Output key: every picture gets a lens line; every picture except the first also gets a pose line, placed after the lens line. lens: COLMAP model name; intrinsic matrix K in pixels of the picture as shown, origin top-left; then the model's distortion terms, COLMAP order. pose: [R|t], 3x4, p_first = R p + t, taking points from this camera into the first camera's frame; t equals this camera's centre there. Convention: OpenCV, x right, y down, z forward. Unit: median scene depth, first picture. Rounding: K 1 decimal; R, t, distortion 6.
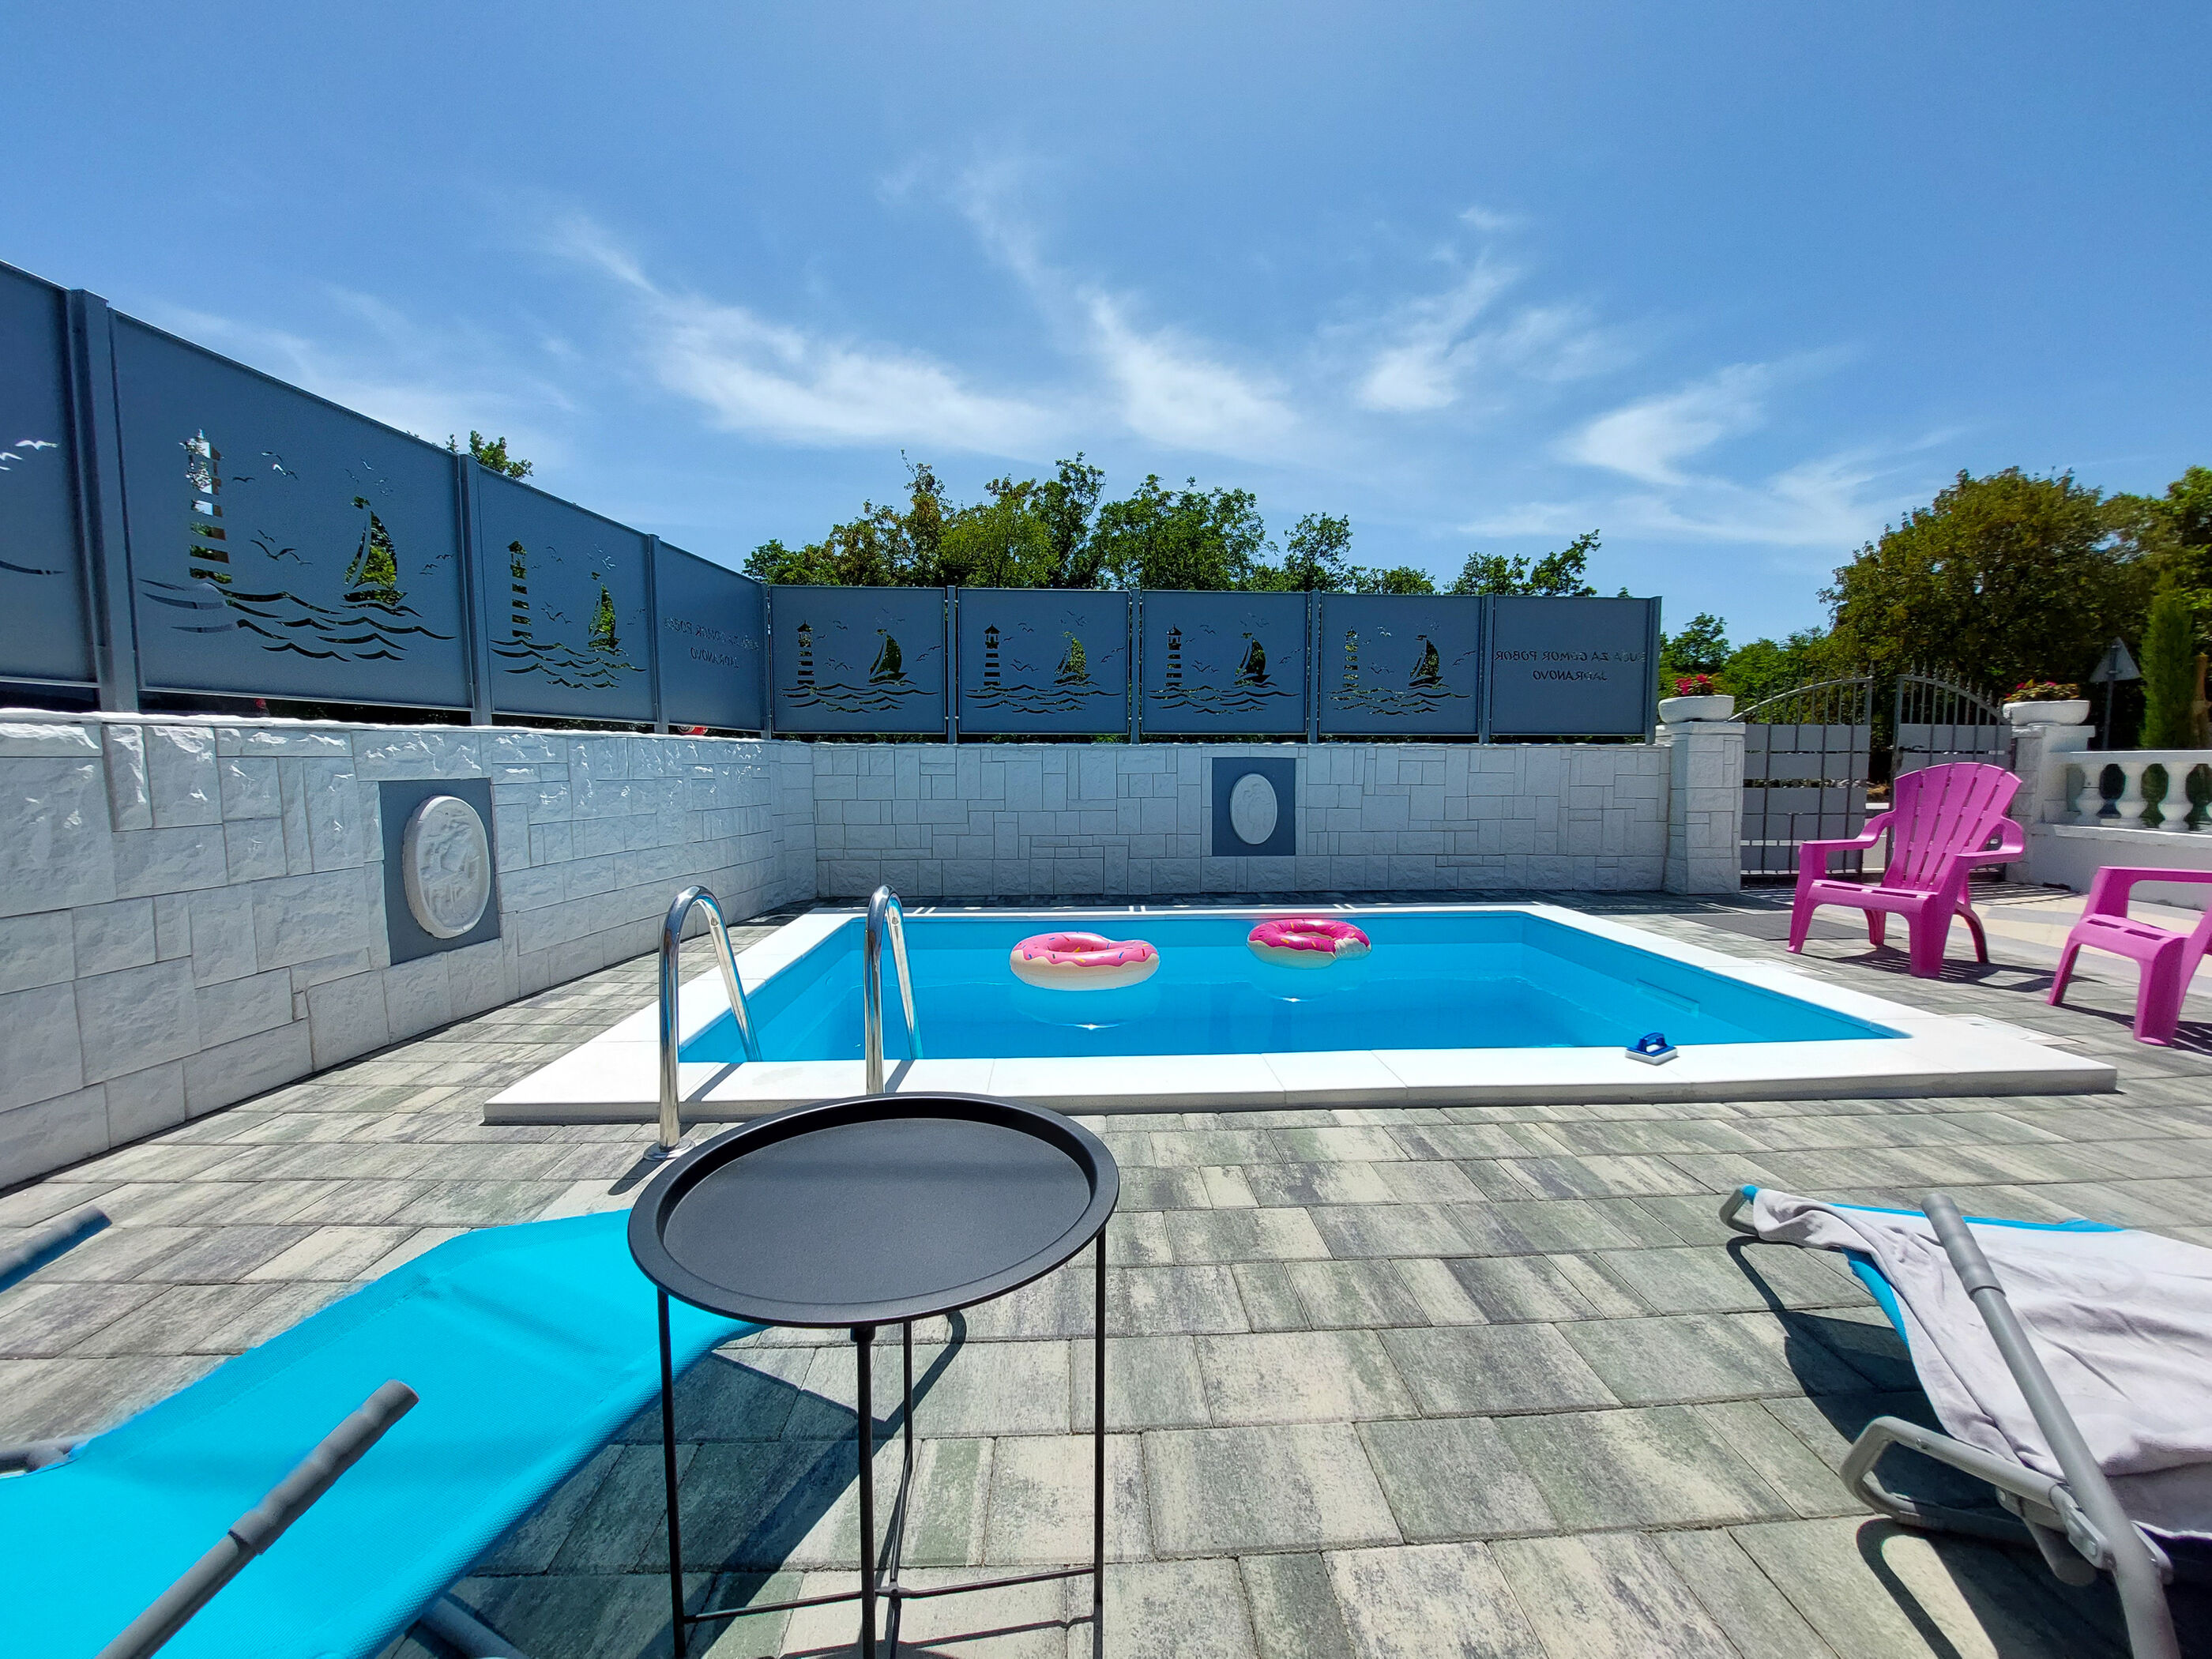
lens RADIAL K [[890.3, 0, 1104.9], [0, 890.3, 831.6], [0, 0, 1]] dist [-0.016335, -0.000593]
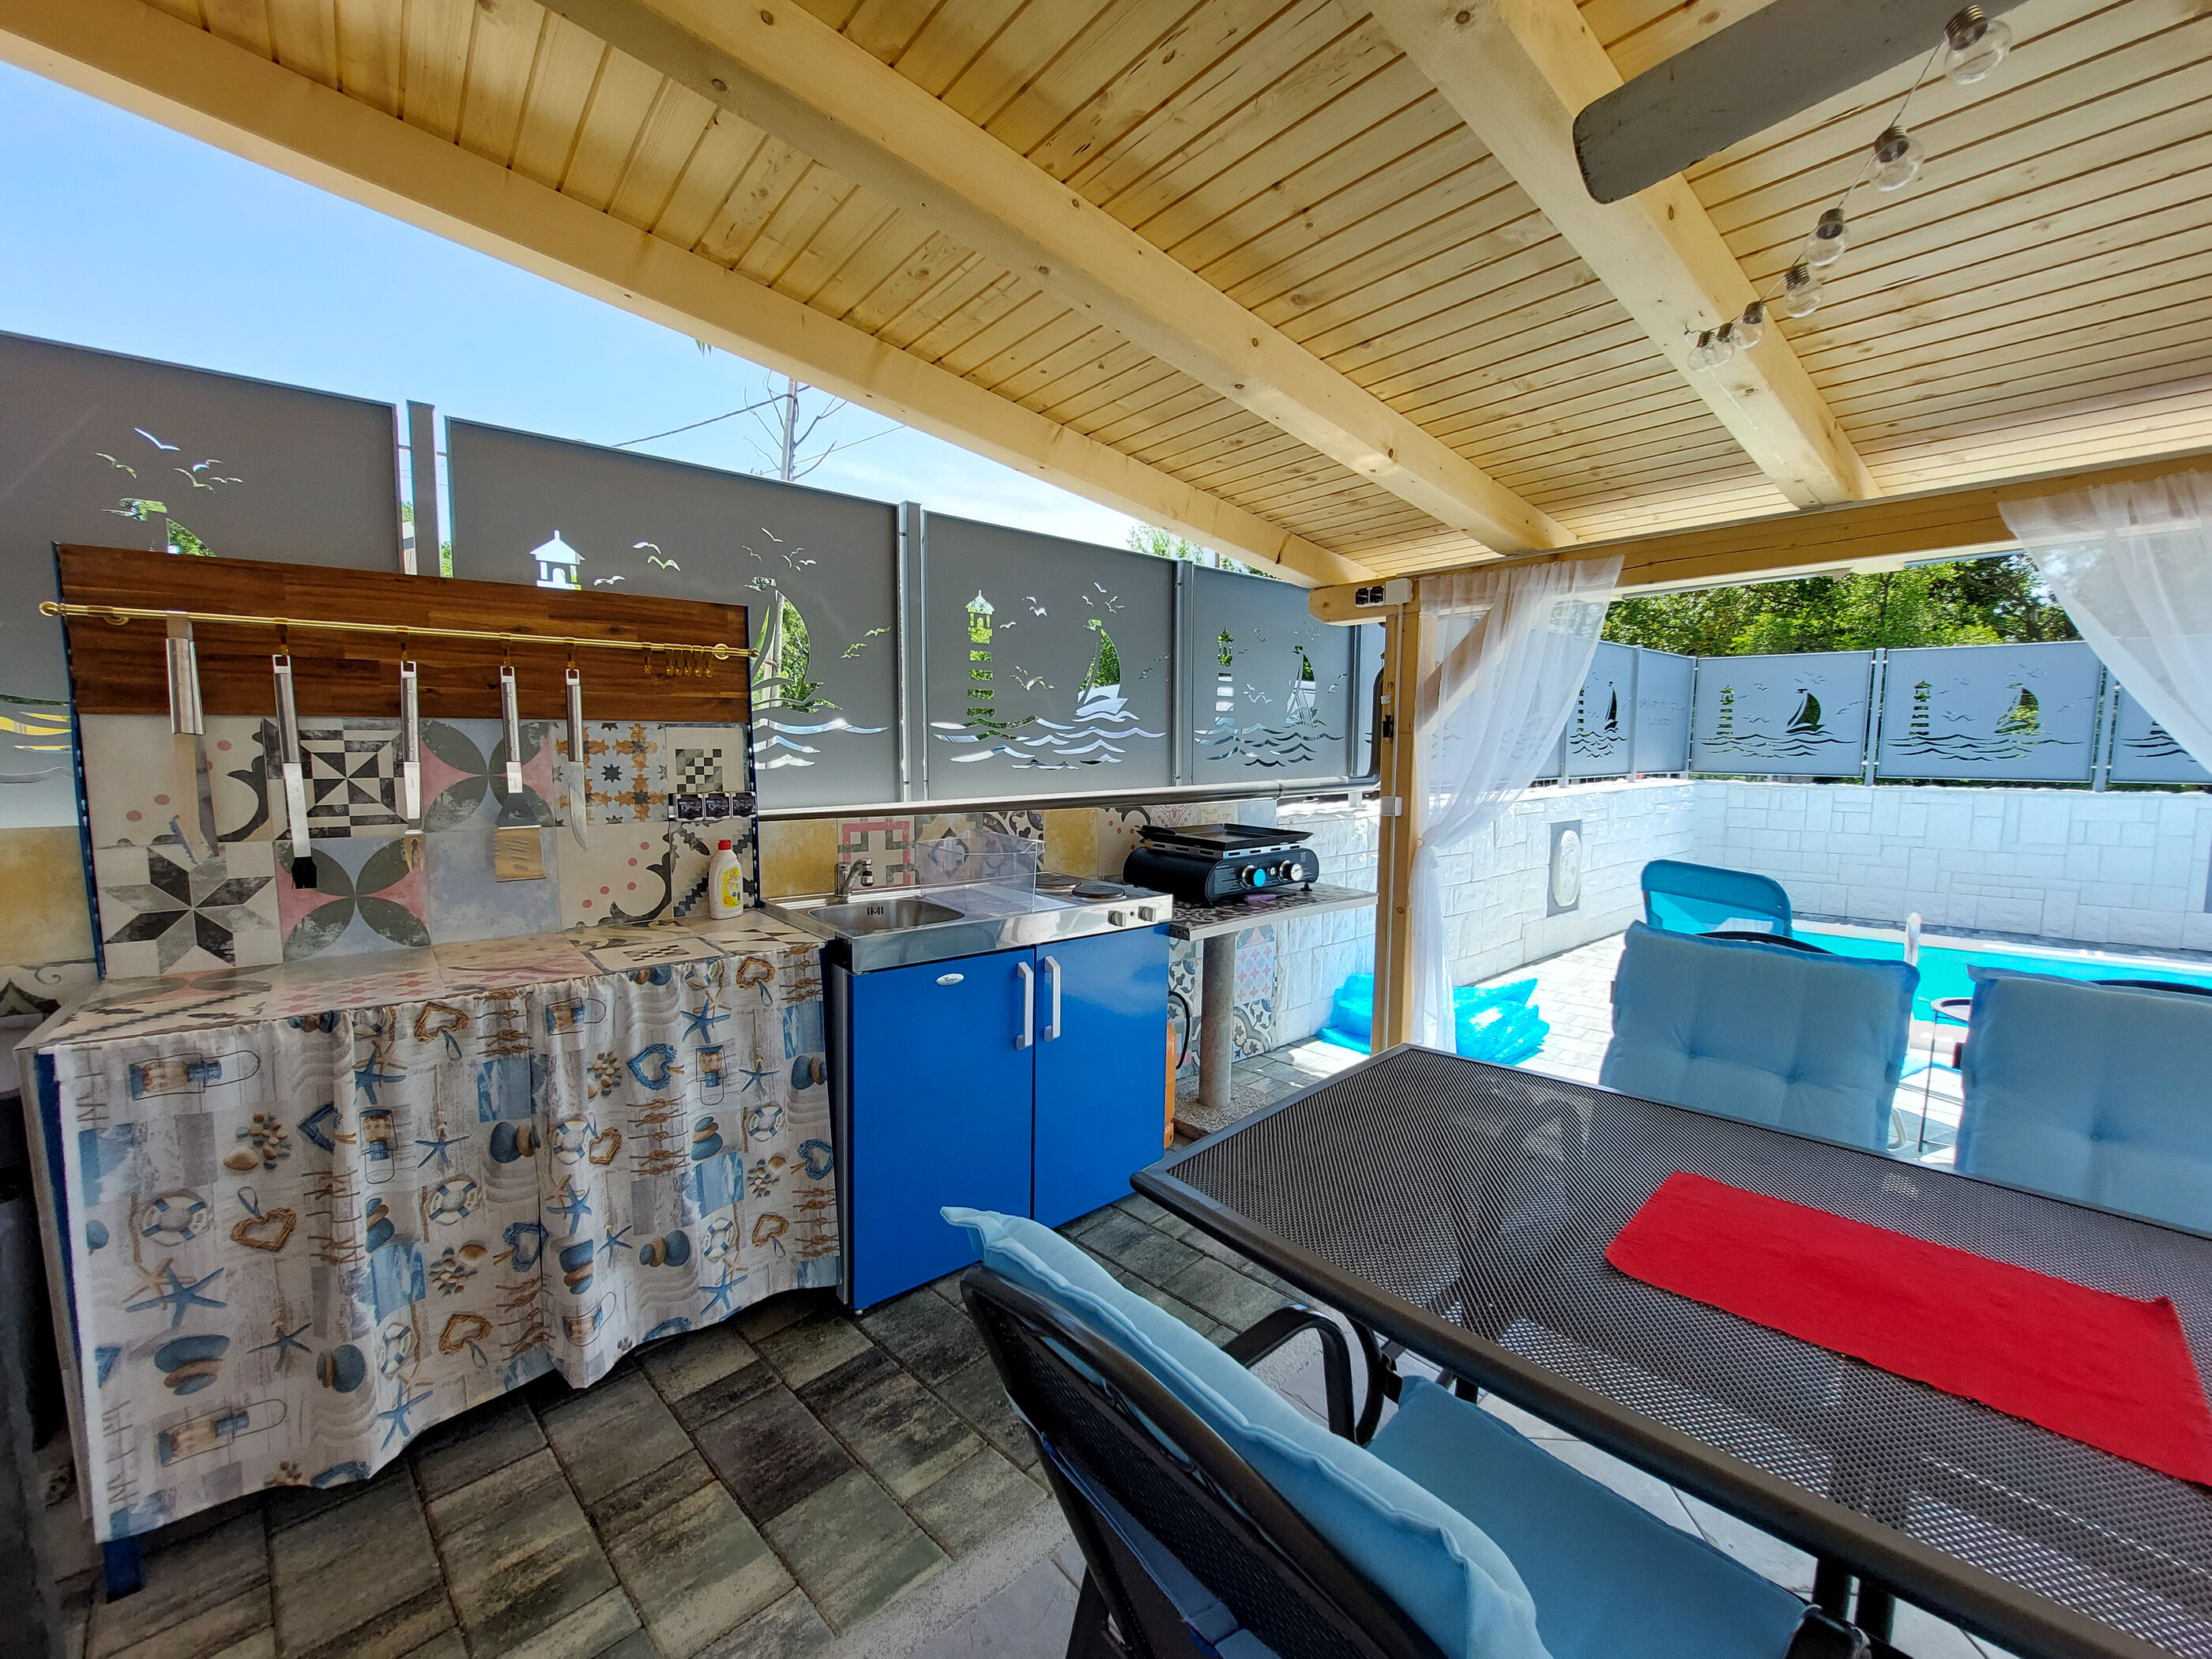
lens RADIAL K [[890.3, 0, 1104.9], [0, 890.3, 831.6], [0, 0, 1]] dist [-0.016335, -0.000593]
pose [[0.710398, 0.069992, -0.700311, -0.072507], [-0.058213, 0.997477, 0.040640, -0.028281], [0.701388, 0.011897, 0.712680, -0.501619]]
